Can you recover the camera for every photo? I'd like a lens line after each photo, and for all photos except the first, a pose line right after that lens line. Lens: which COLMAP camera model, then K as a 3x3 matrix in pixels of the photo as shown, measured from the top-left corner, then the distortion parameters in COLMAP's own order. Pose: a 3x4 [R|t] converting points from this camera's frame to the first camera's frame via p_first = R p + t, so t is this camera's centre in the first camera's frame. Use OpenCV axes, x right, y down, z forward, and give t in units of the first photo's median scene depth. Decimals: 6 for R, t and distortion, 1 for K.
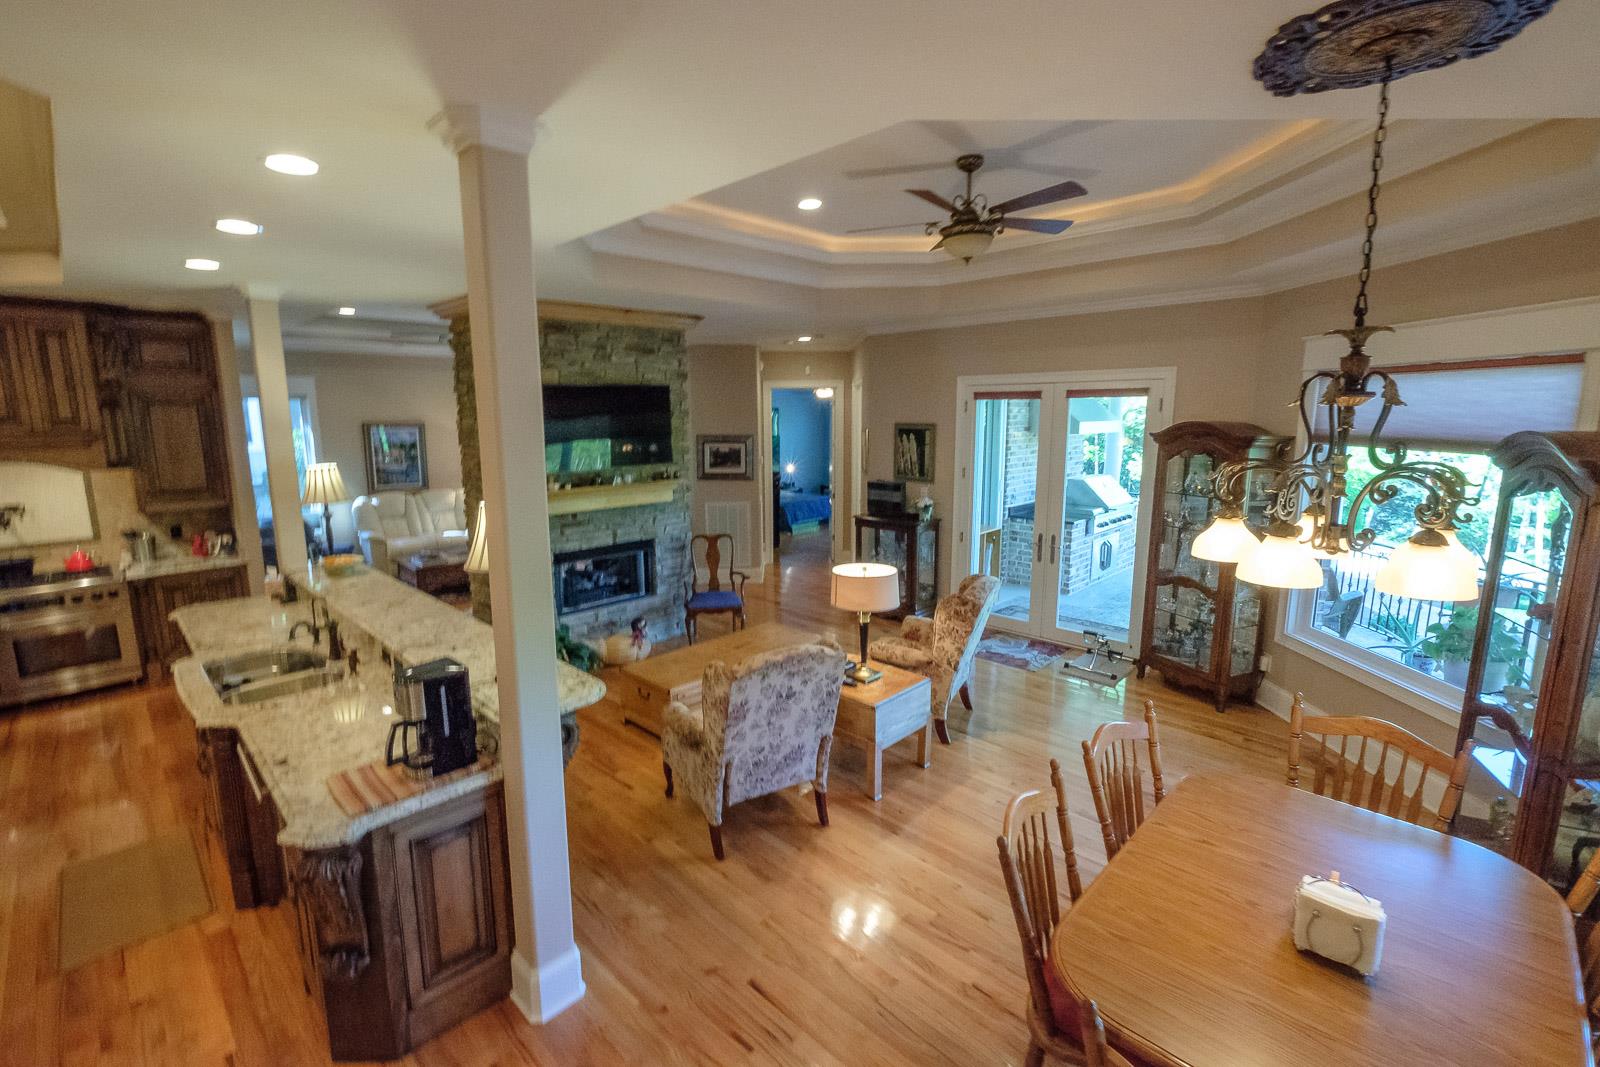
lens RADIAL K [[695.6, 0, 795.6], [0, 695.6, 521.1], [0, 0, 1]] dist [-0.004201, -0.000648]
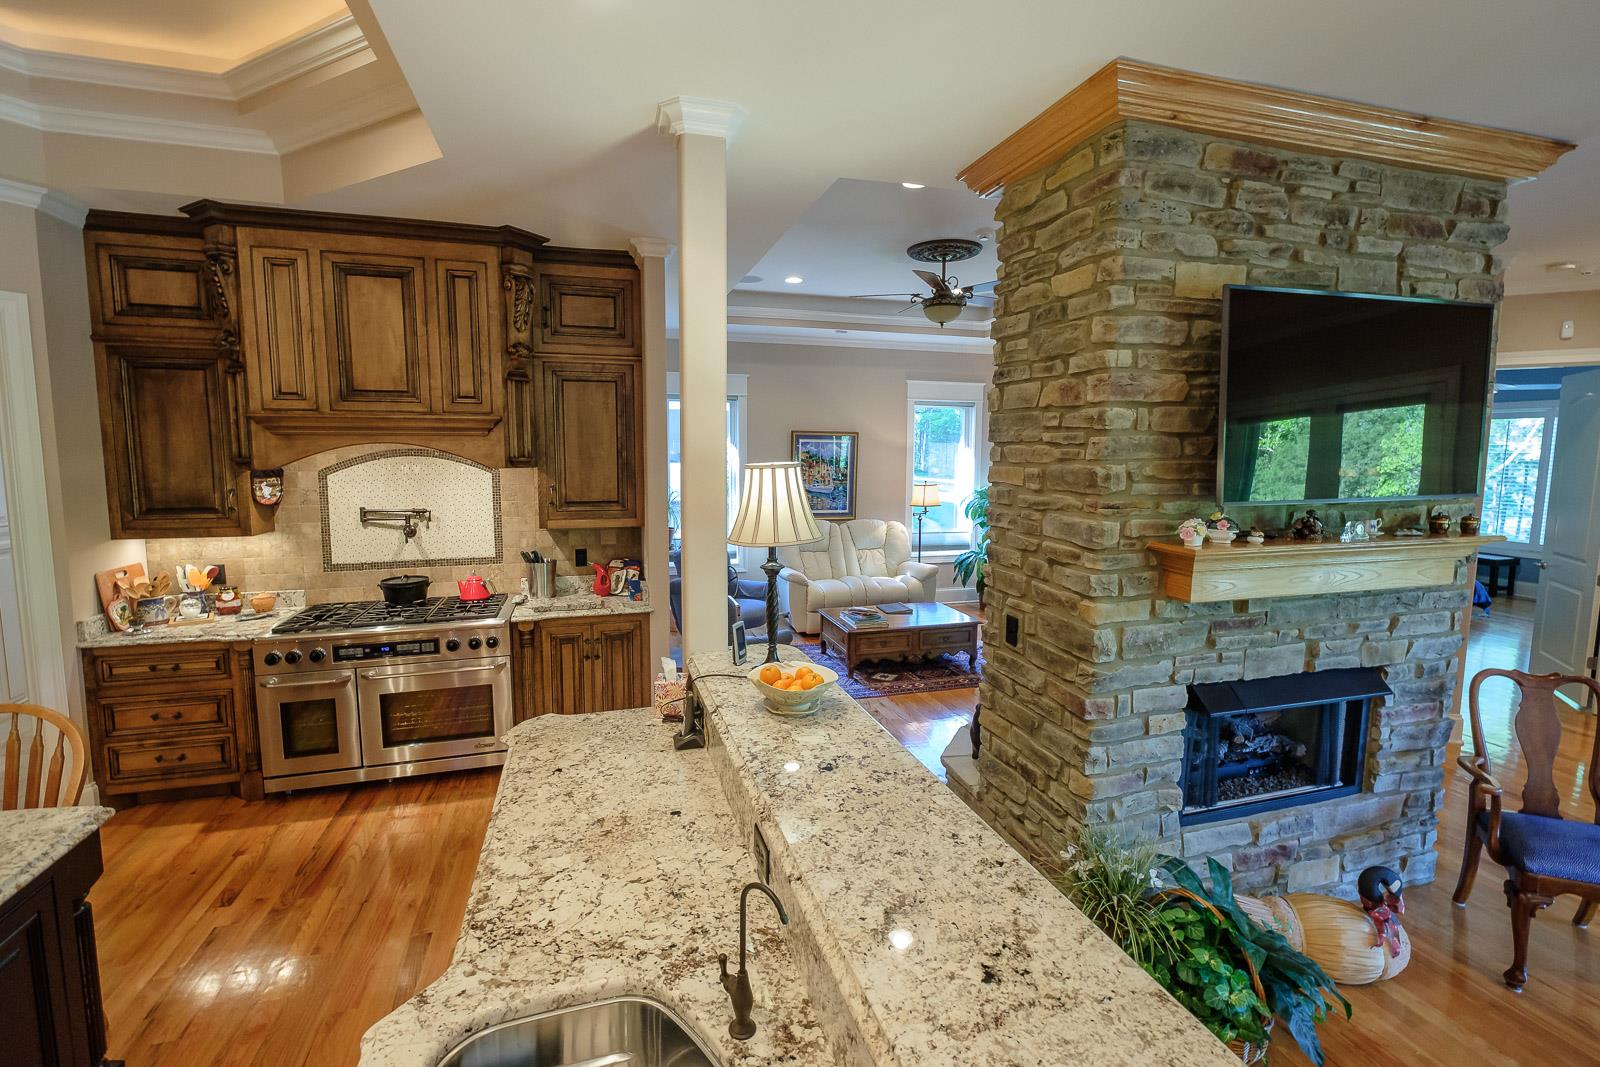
lens RADIAL K [[695.0, 0, 795.7], [0, 695.0, 516.4], [0, 0, 1]] dist [-0.000955, -0.000578]
pose [[0.872672, 0.059473, -0.484672, -0.354238], [-0.087804, 0.995489, -0.035941, -0.022606], [0.480348, 0.073921, 0.873957, 0.482918]]
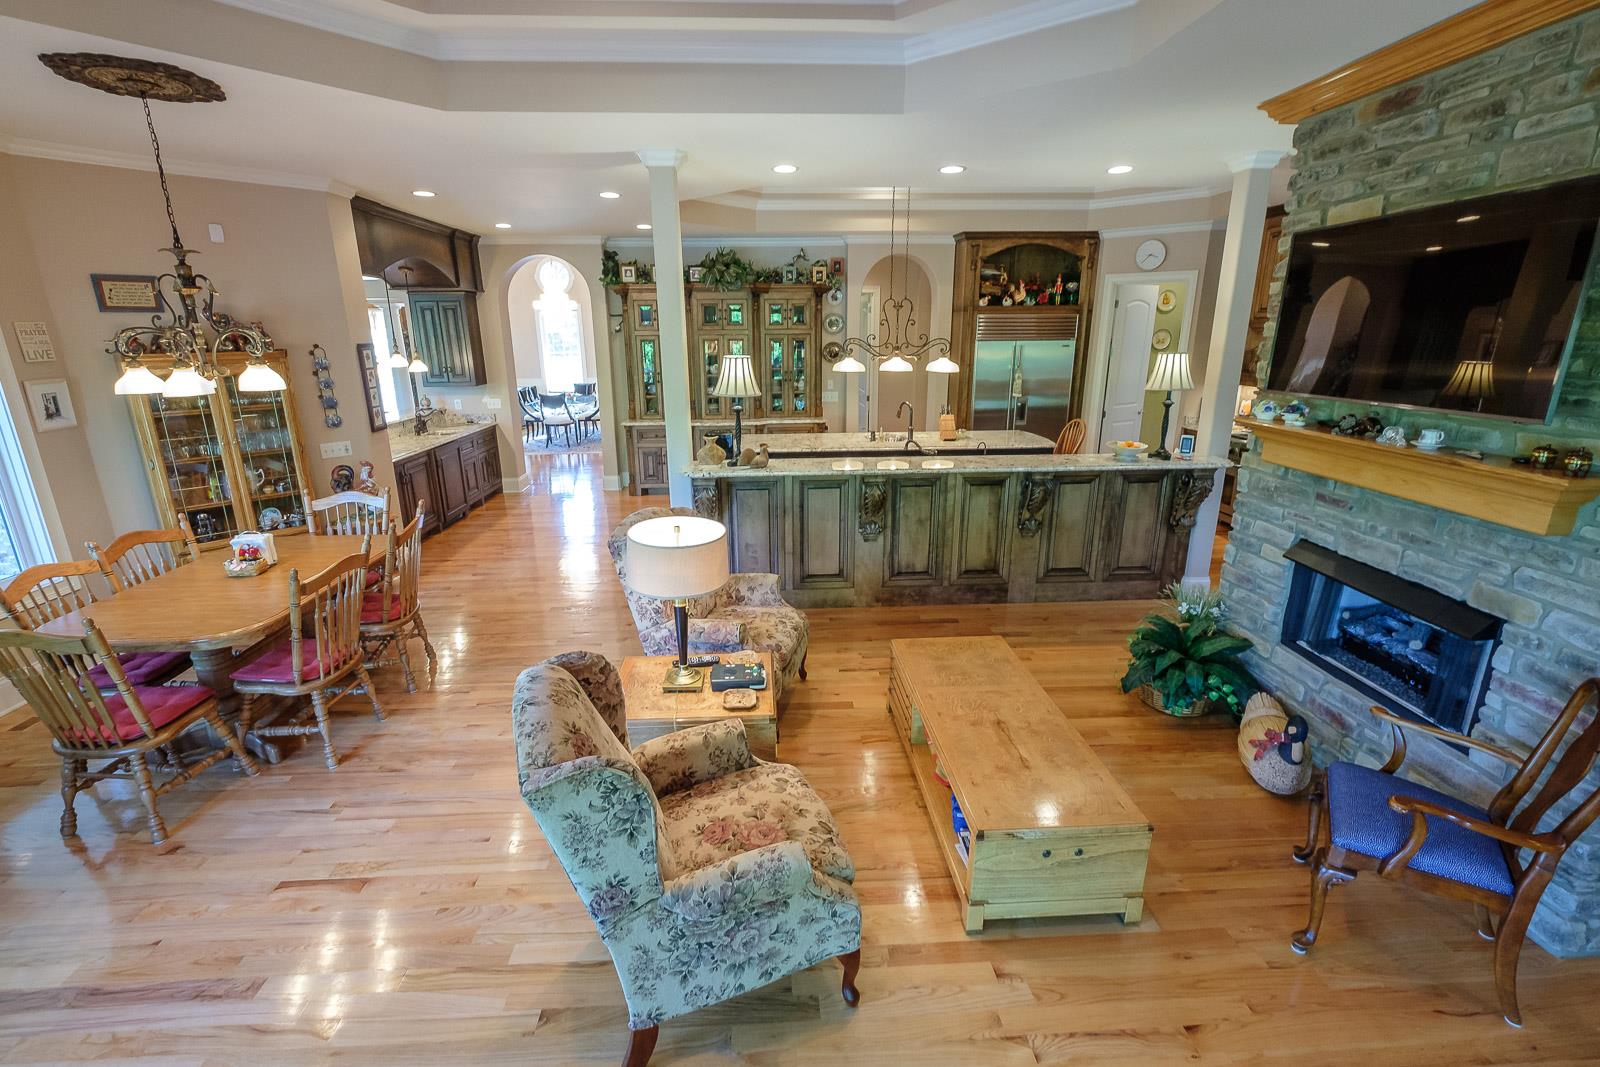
lens RADIAL K [[702.2, 0, 791.3], [0, 702.2, 520.3], [0, 0, 1]] dist [0.002173, -0.004305]
pose [[-0.684983, 0.207001, -0.698534, 0.340530], [-0.101291, 0.922418, 0.372672, -0.139565], [0.721484, 0.326029, -0.610873, 1.035792]]
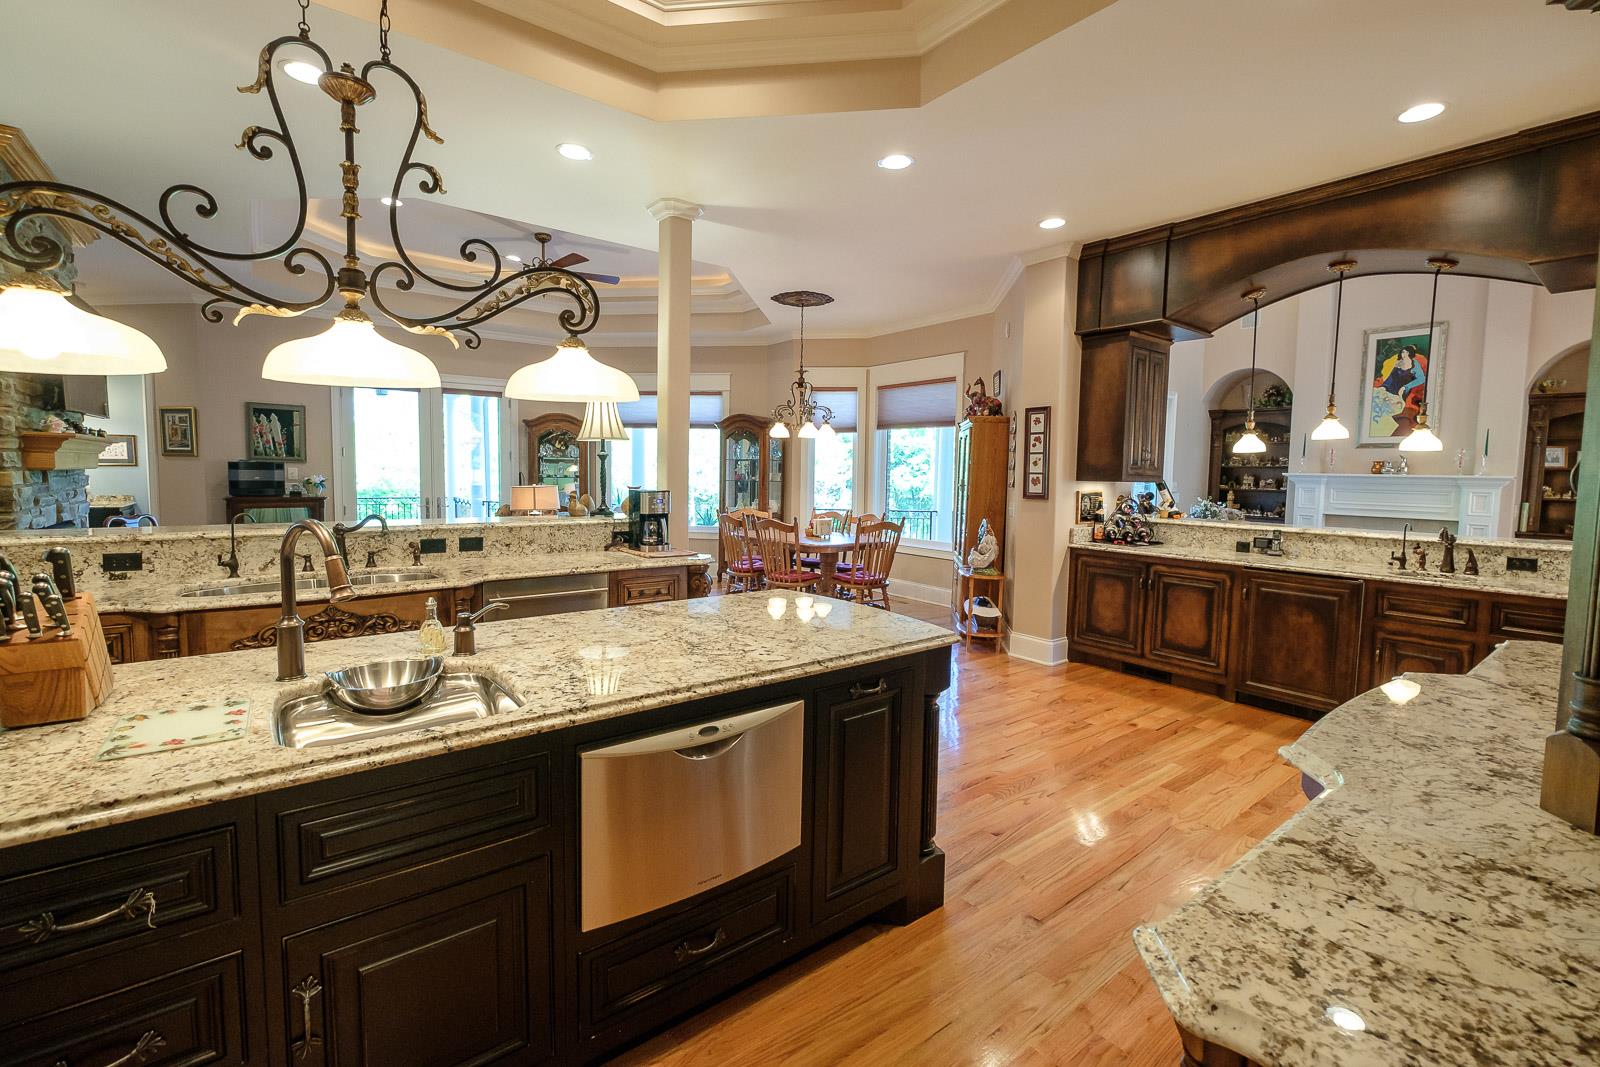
lens RADIAL K [[695.6, 0, 795.6], [0, 695.6, 521.1], [0, 0, 1]] dist [-0.004201, -0.000648]
pose [[0.147794, -0.061720, 0.987091, -0.904024], [0.139122, 0.989425, 0.041035, 0.114324], [-0.979184, 0.131261, 0.154817, 0.158502]]
